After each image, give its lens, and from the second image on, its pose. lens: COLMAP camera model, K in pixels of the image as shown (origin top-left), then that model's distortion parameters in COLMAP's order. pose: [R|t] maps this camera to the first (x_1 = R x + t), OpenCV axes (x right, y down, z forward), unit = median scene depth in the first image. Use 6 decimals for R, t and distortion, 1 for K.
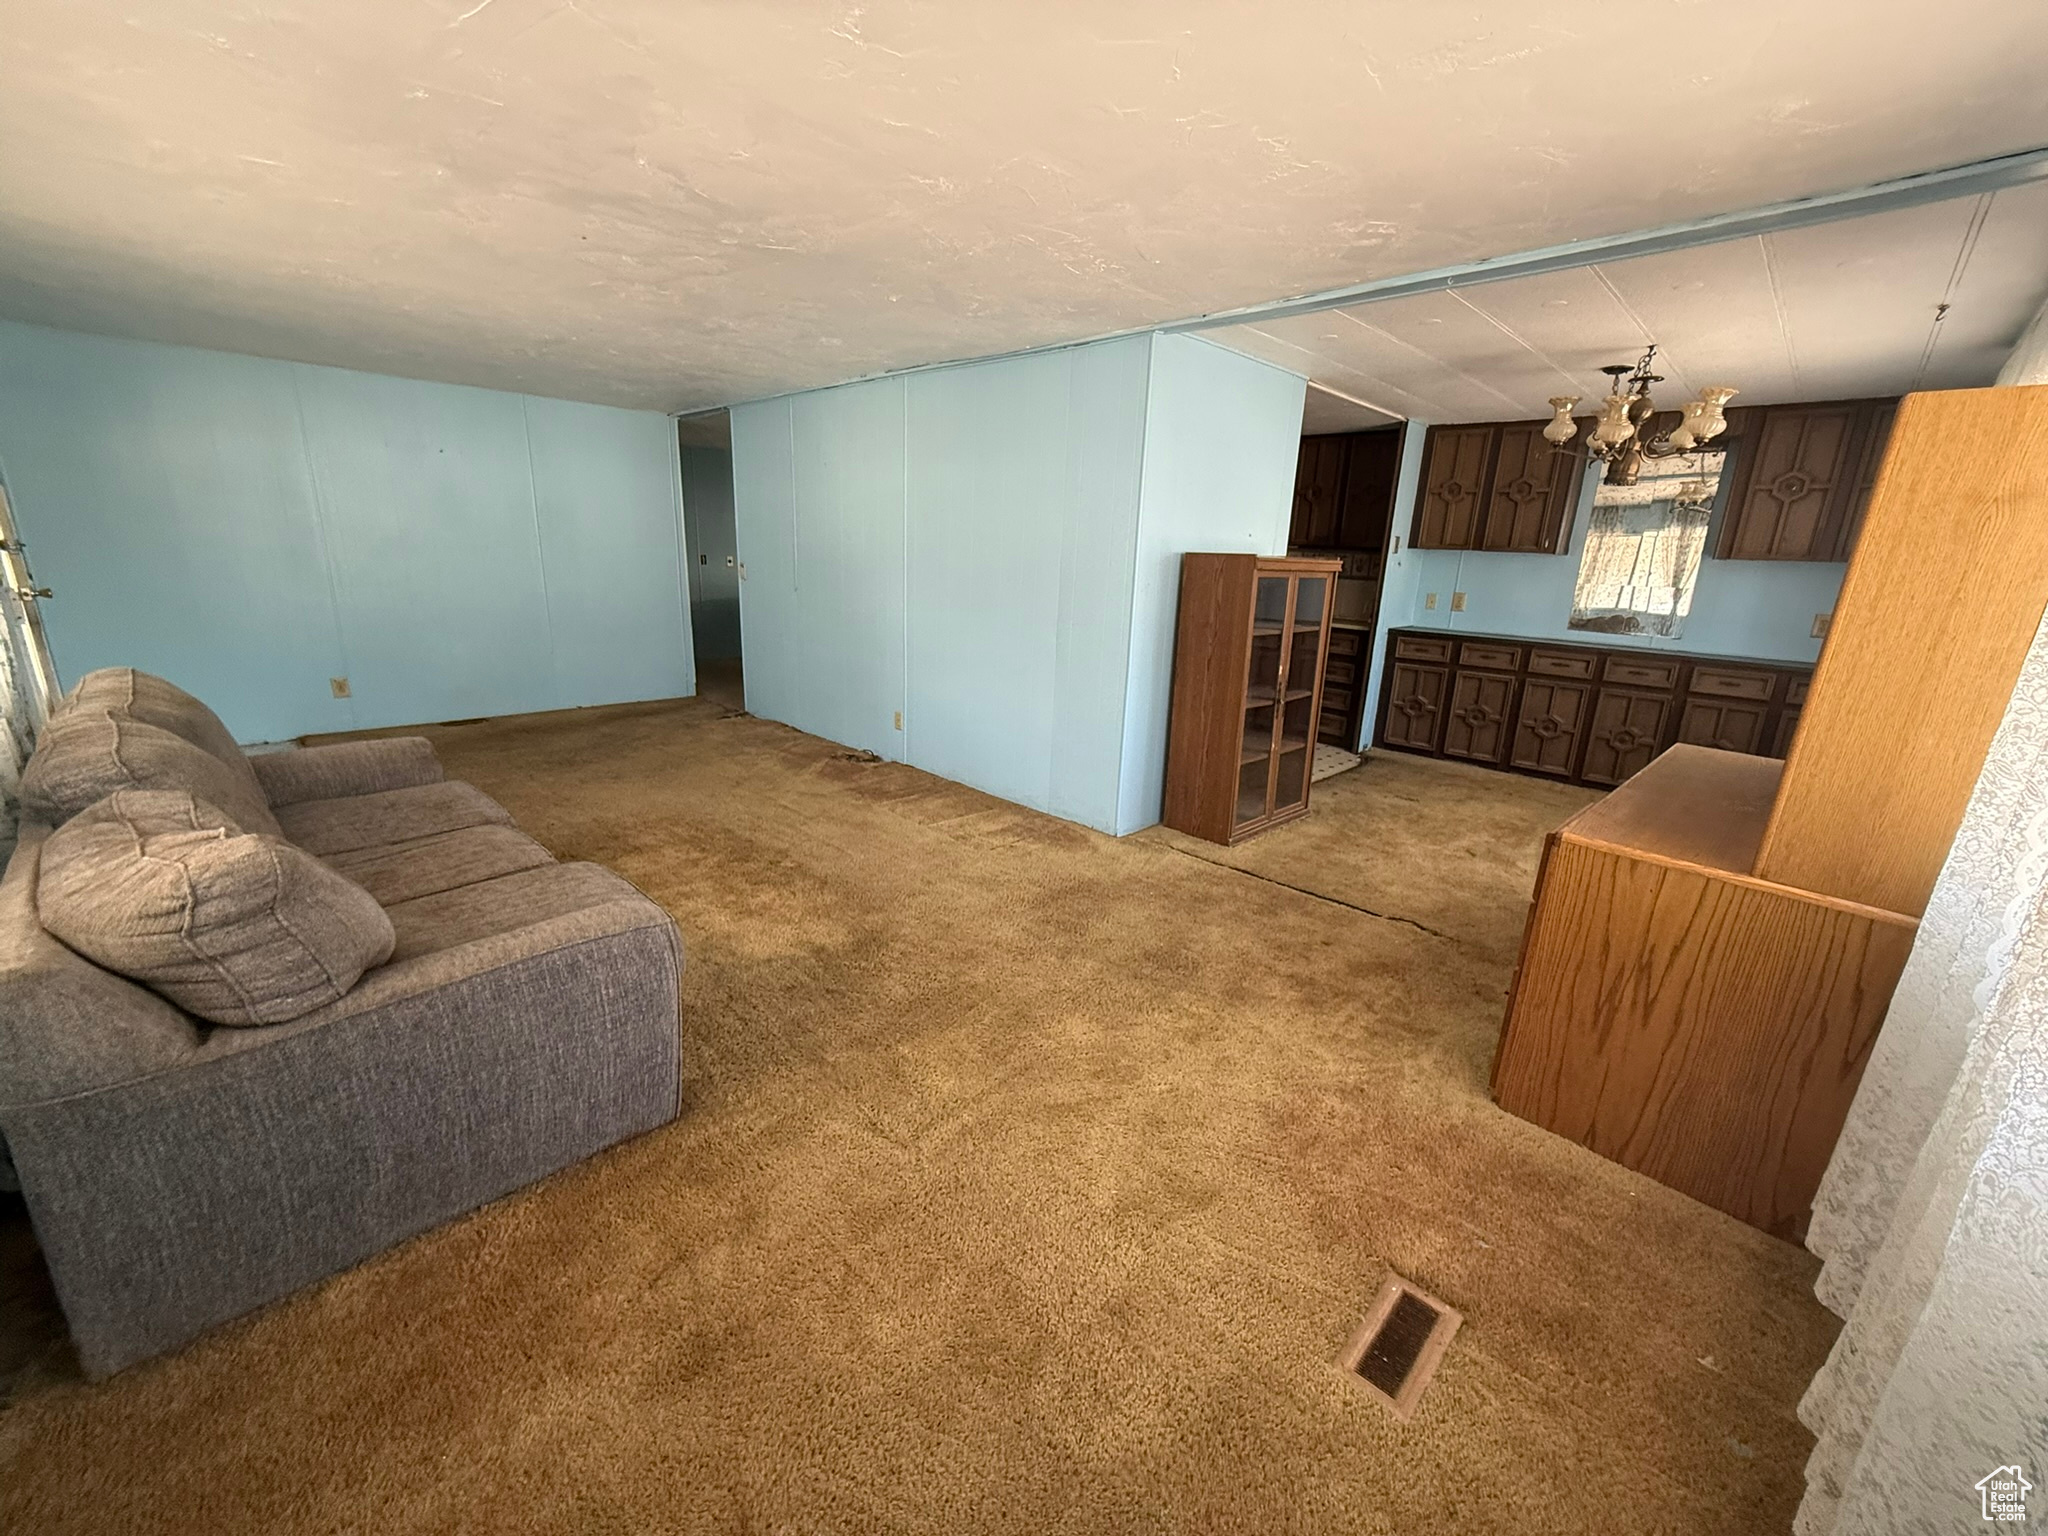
lens RADIAL K [[811.3, 0, 1029.8], [0, 811.3, 771.5], [0, 0, 1]] dist [-0.002250, -0.000231]
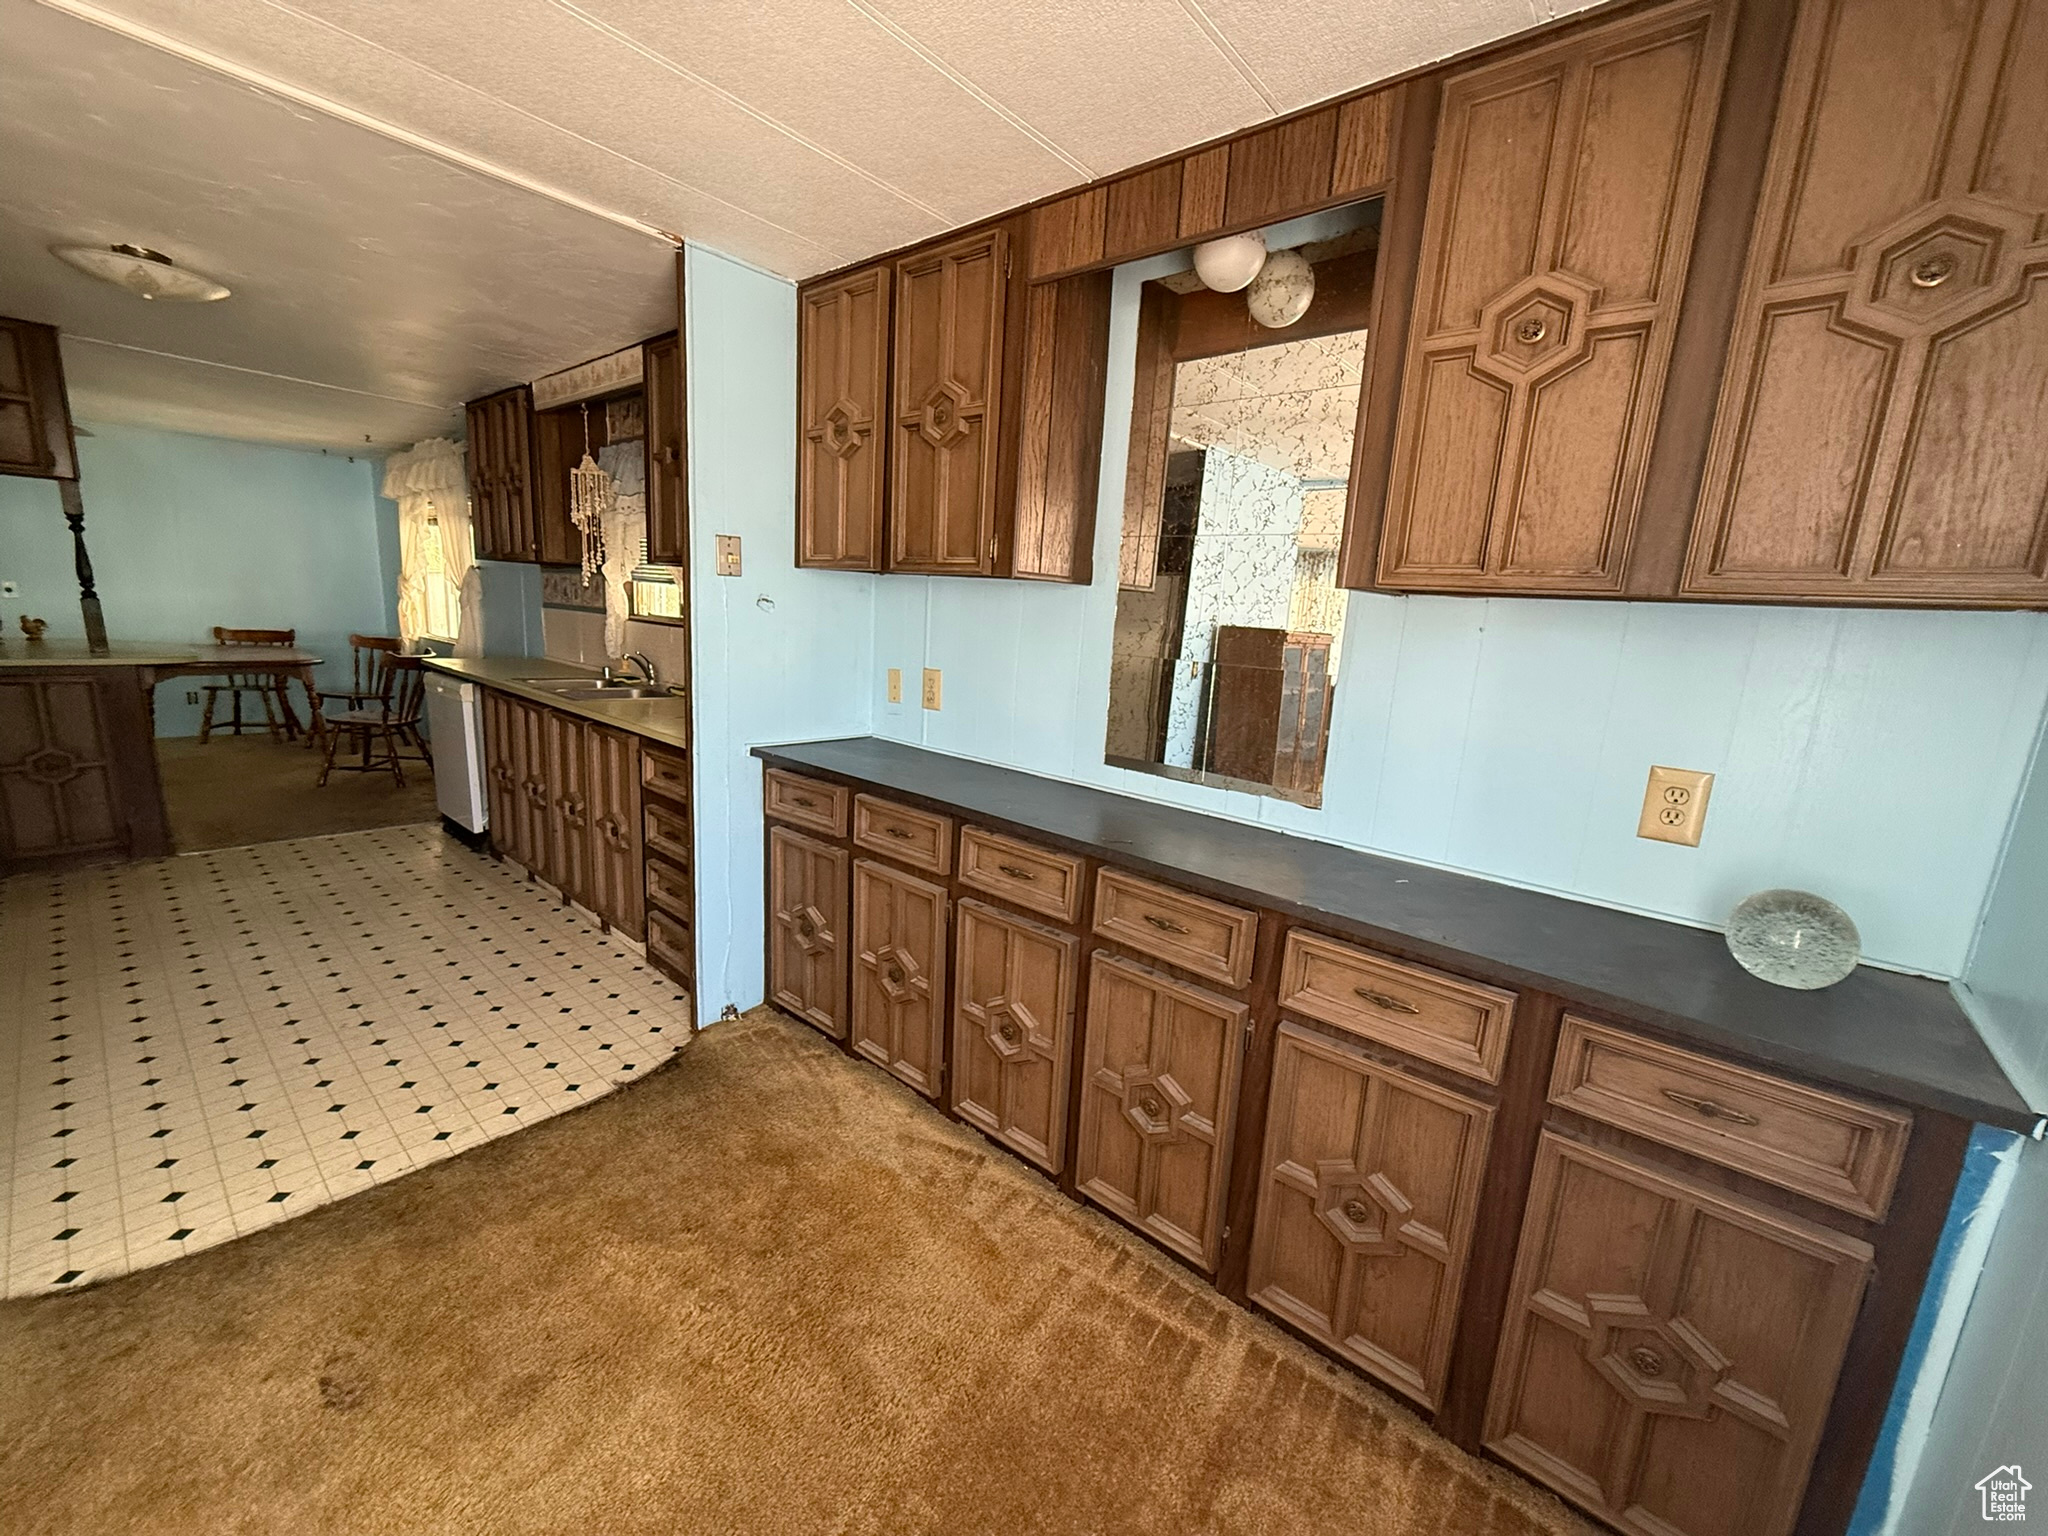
lens RADIAL K [[811.3, 0, 1034.3], [0, 811.3, 772.0], [0, 0, 1]] dist [-0.002250, -0.000231]
pose [[0.997590, 0.009182, 0.068774, 0.716717], [-0.004443, 0.997624, -0.068753, -0.170932], [-0.069242, 0.068281, 0.995260, 0.709222]]
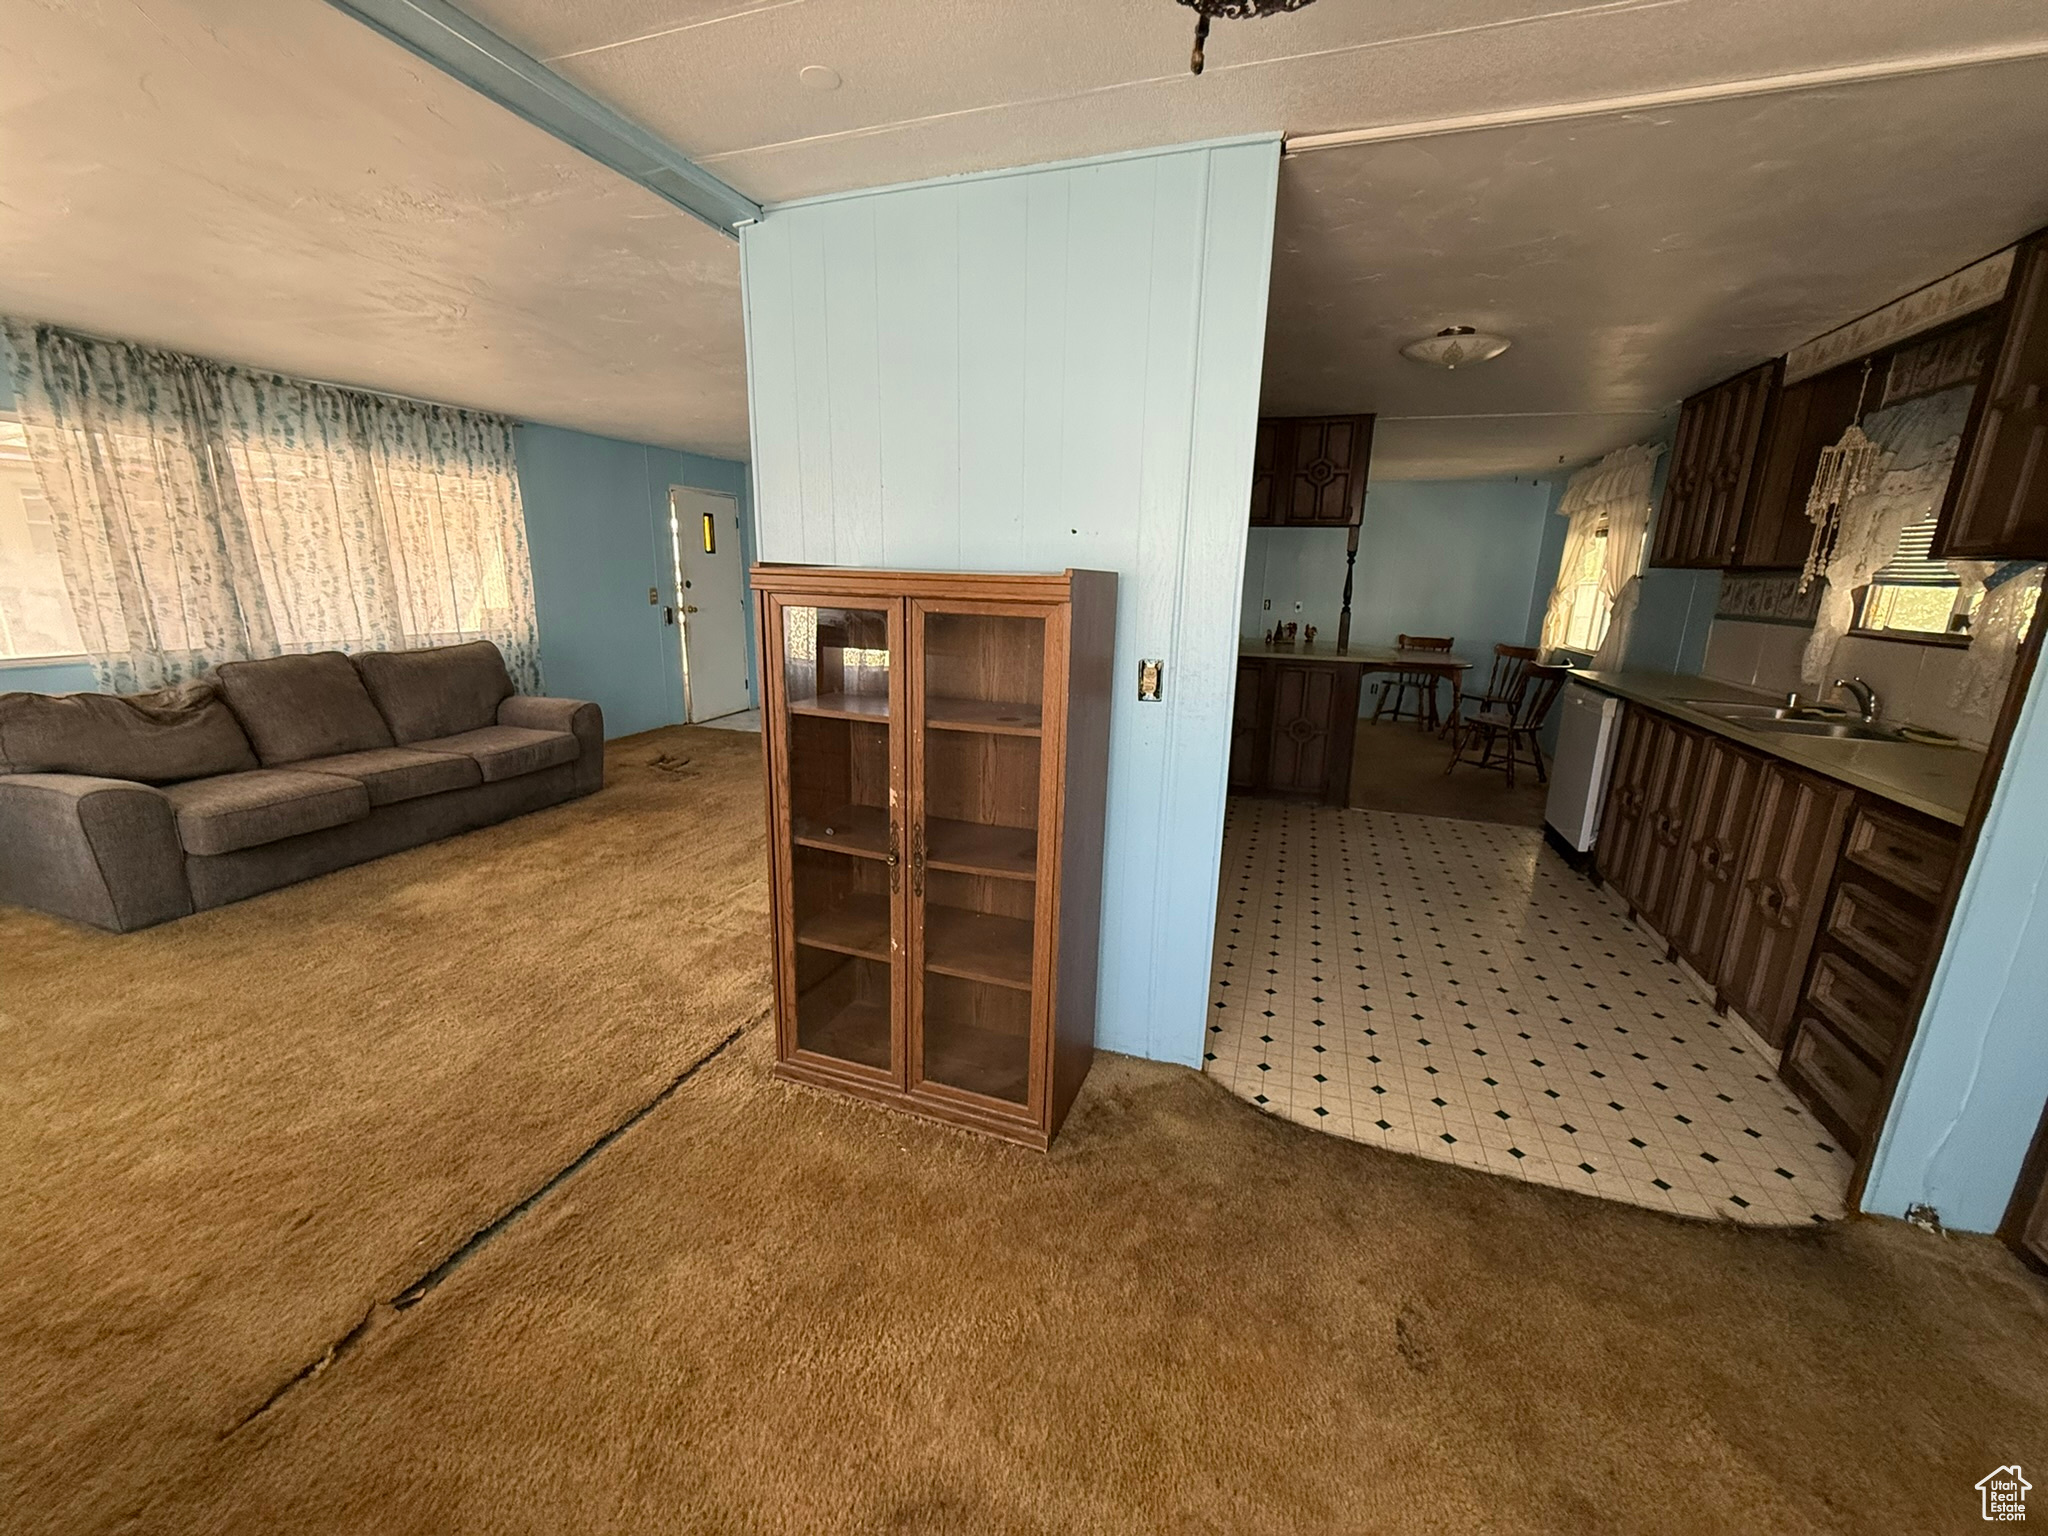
lens RADIAL K [[811.3, 0, 1024.8], [0, 811.3, 770.5], [0, 0, 1]] dist [-0.002250, -0.000231]
pose [[0.428604, 0.186668, -0.883999, 0.661971], [-0.246966, 0.965367, 0.084109, -0.172099], [0.869083, 0.182268, 0.459861, 0.715929]]
